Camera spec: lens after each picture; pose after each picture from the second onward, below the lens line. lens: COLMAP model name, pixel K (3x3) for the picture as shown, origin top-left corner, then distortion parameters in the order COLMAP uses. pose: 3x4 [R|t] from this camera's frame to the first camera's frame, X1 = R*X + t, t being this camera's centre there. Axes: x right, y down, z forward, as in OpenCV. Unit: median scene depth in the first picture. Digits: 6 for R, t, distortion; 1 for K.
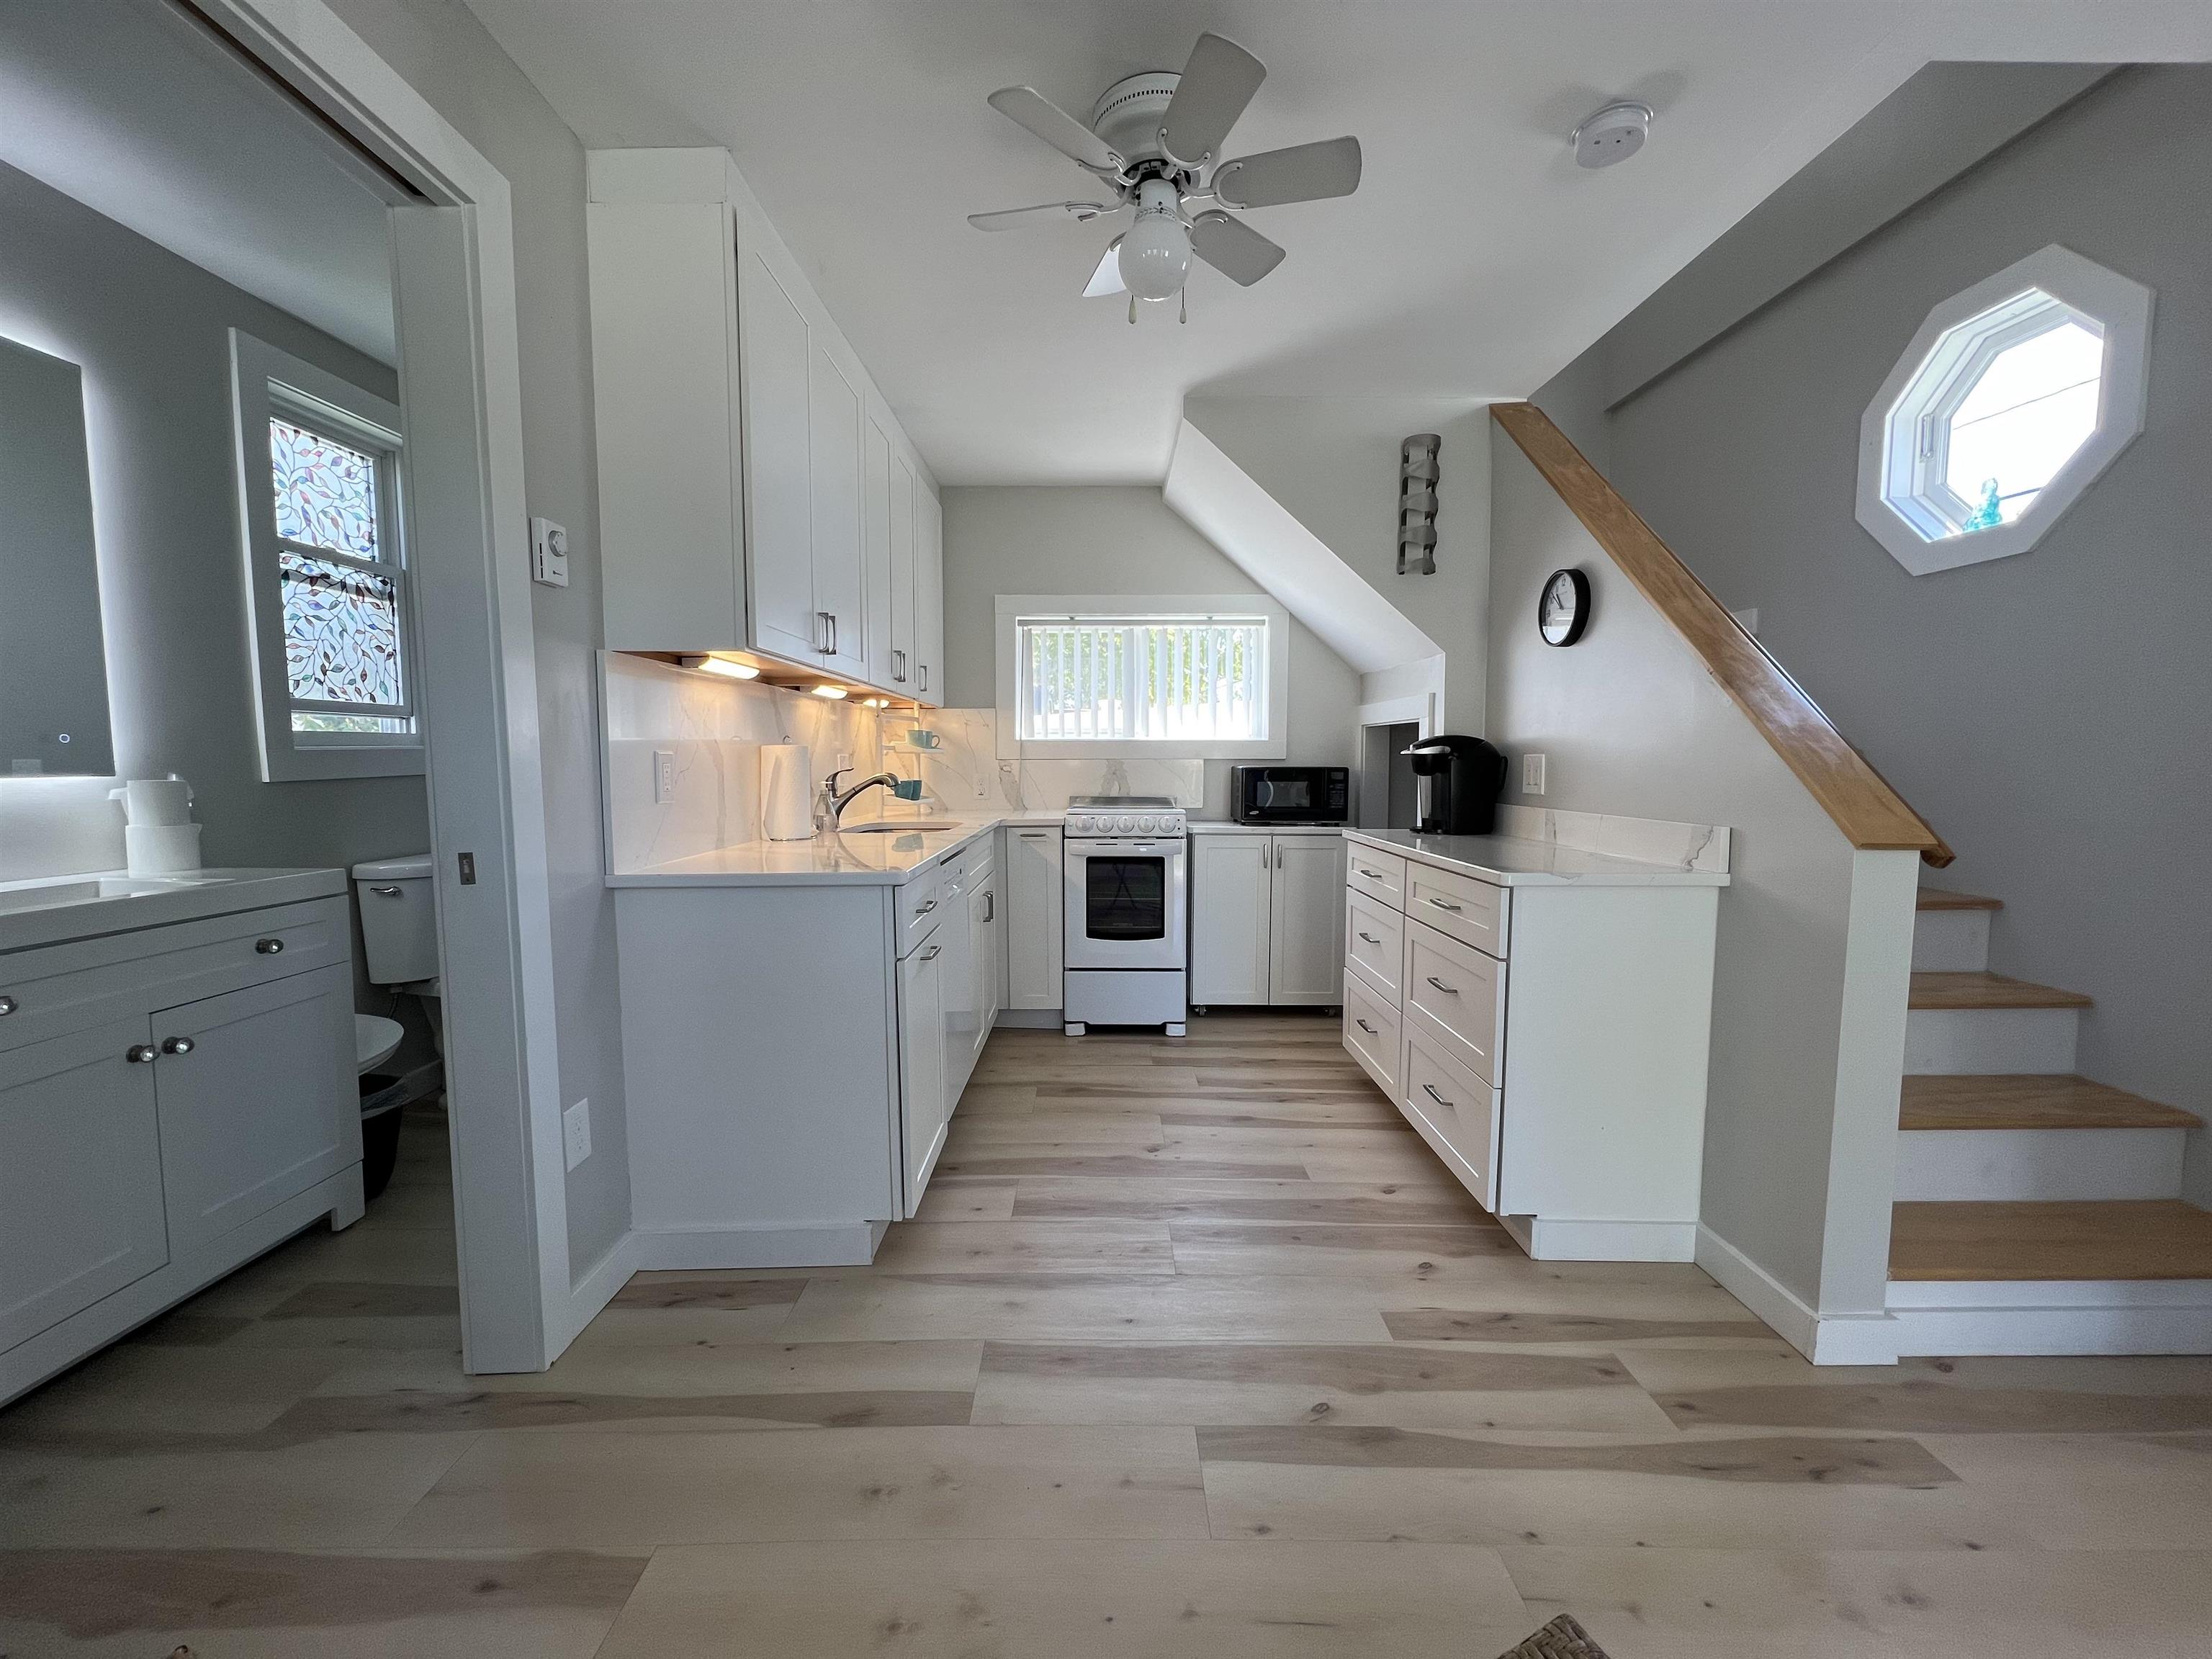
lens RADIAL K [[882.4, 0, 1098.4], [0, 882.4, 824.4], [0, 0, 1]] dist [-0.001521, -0.000141]
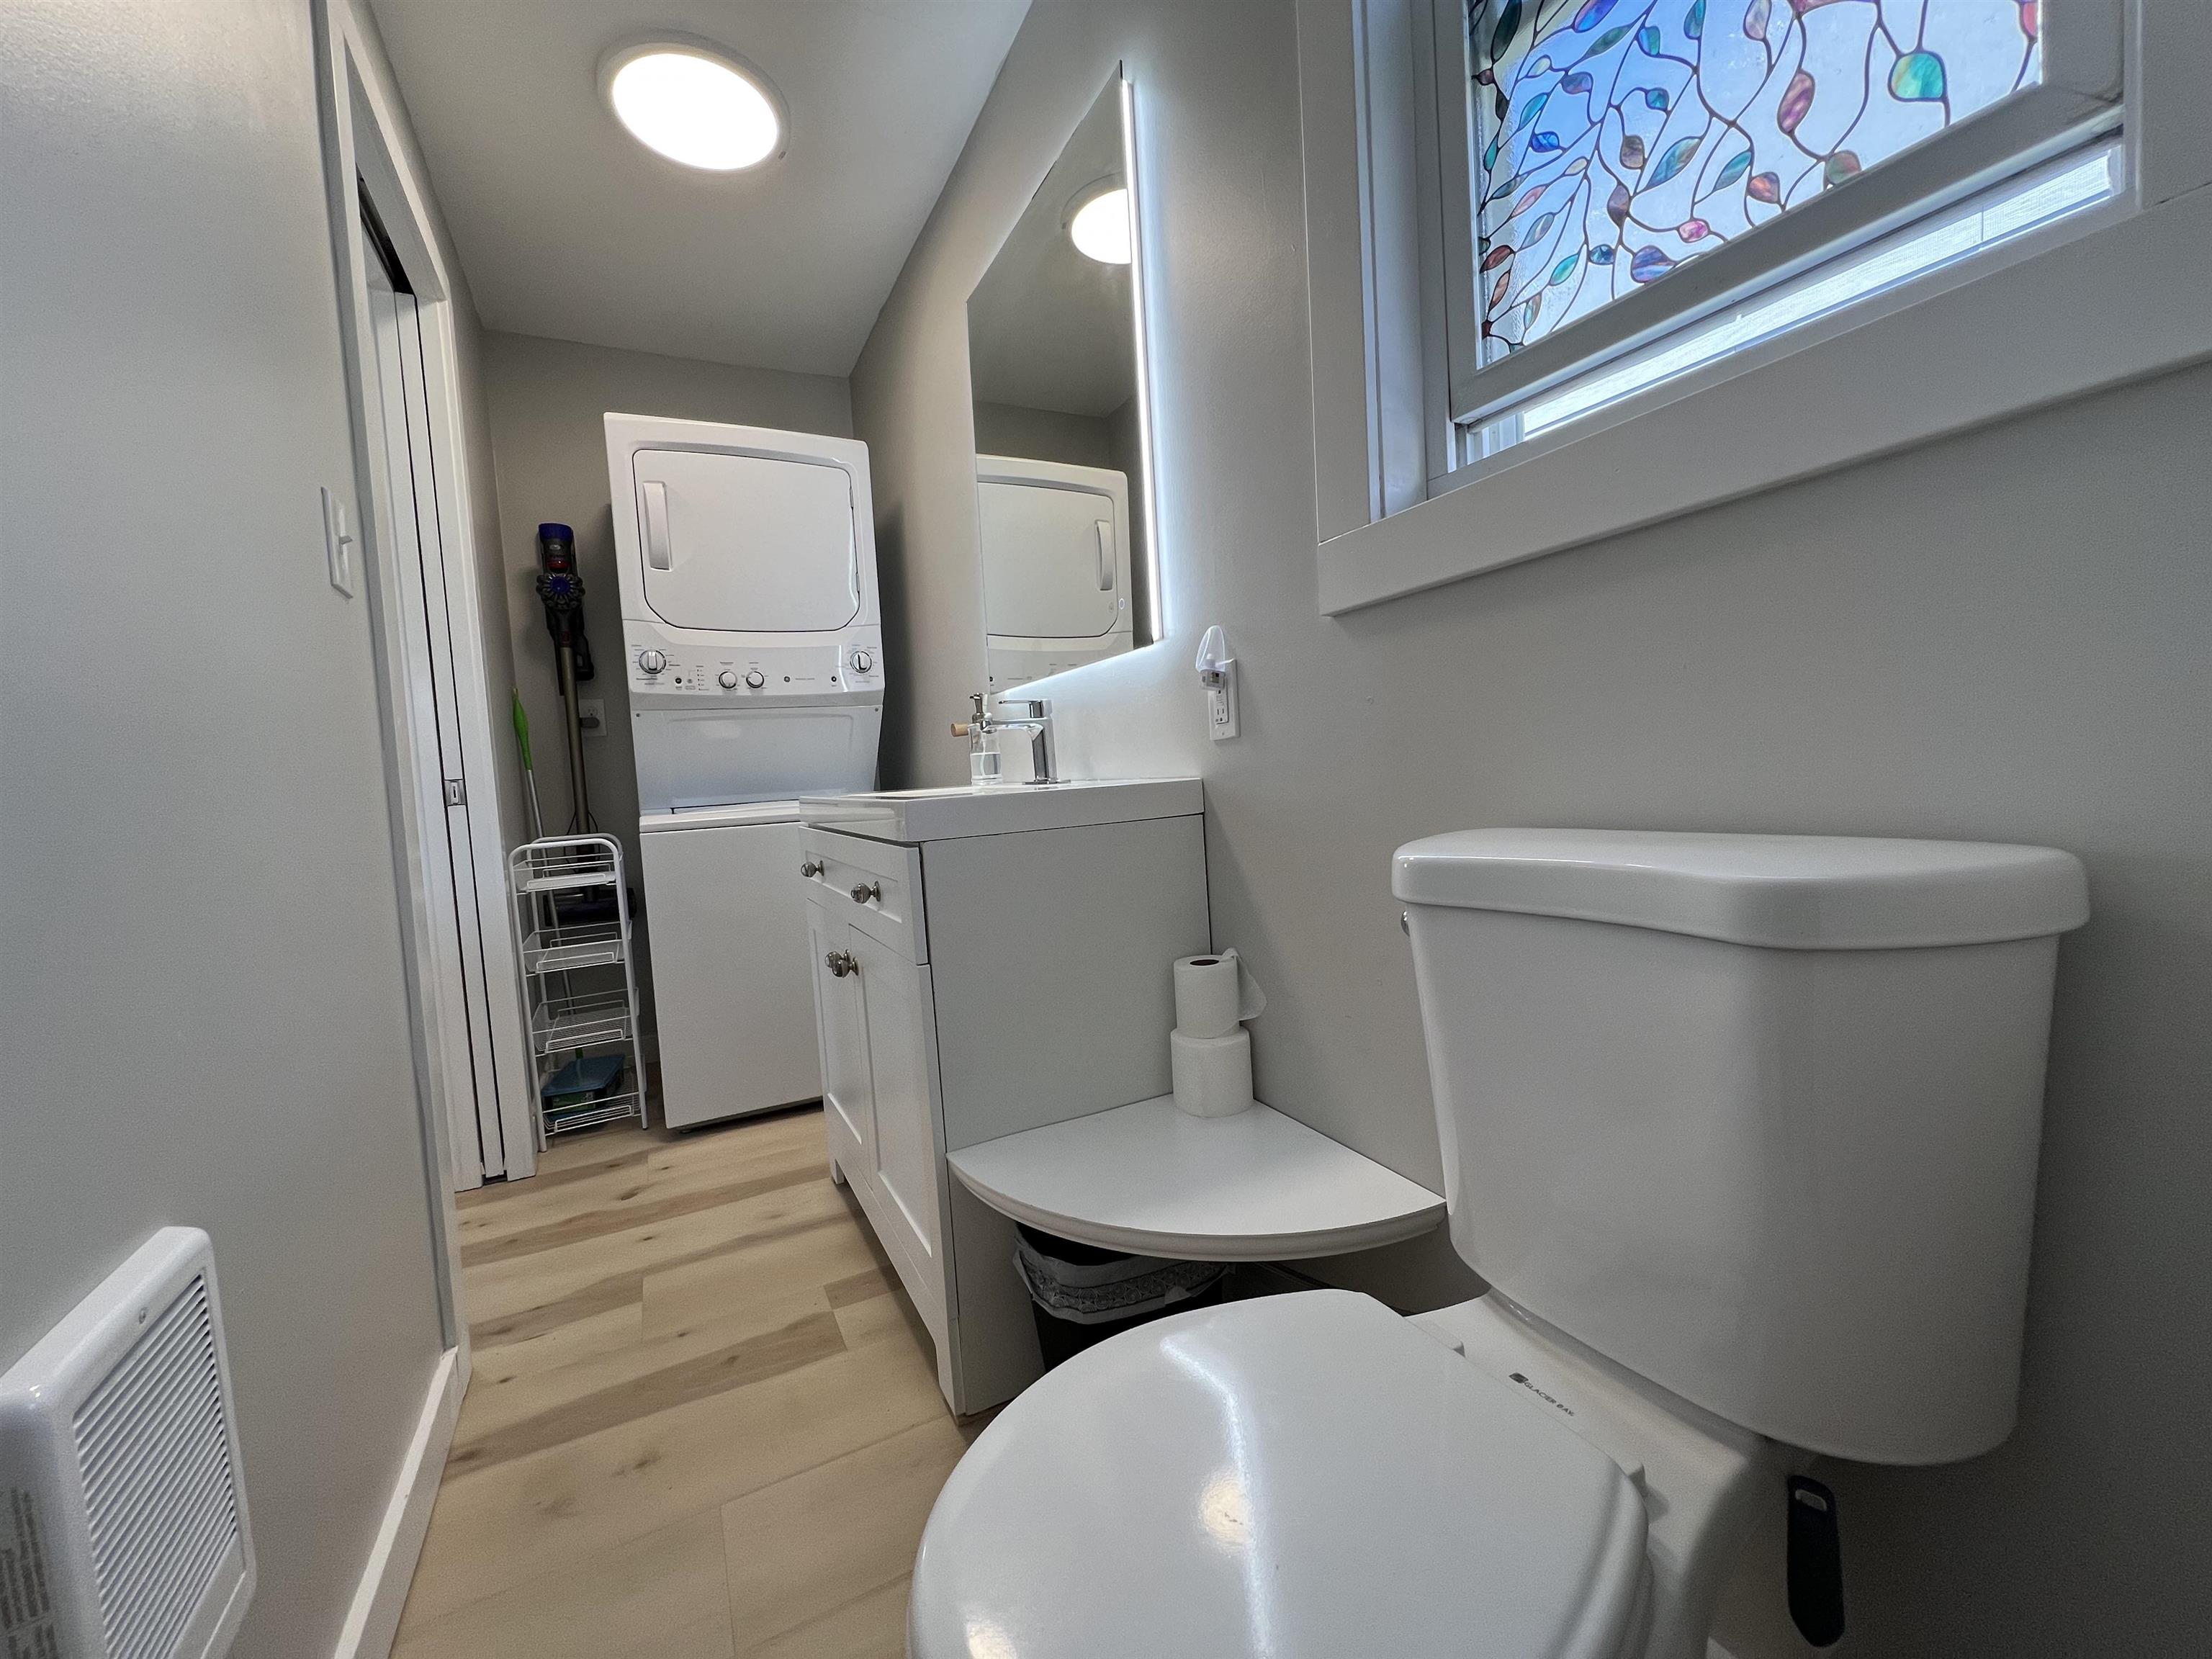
lens RADIAL K [[885.4, 0, 1103.0], [0, 885.4, 832.5], [0, 0, 1]] dist [-0.002028, 0.000170]
pose [[-0.883131, 0.083225, -0.461684, -0.529485], [0.025497, 0.991199, 0.129905, 0.001049], [0.468432, 0.102952, -0.877481, 1.163787]]
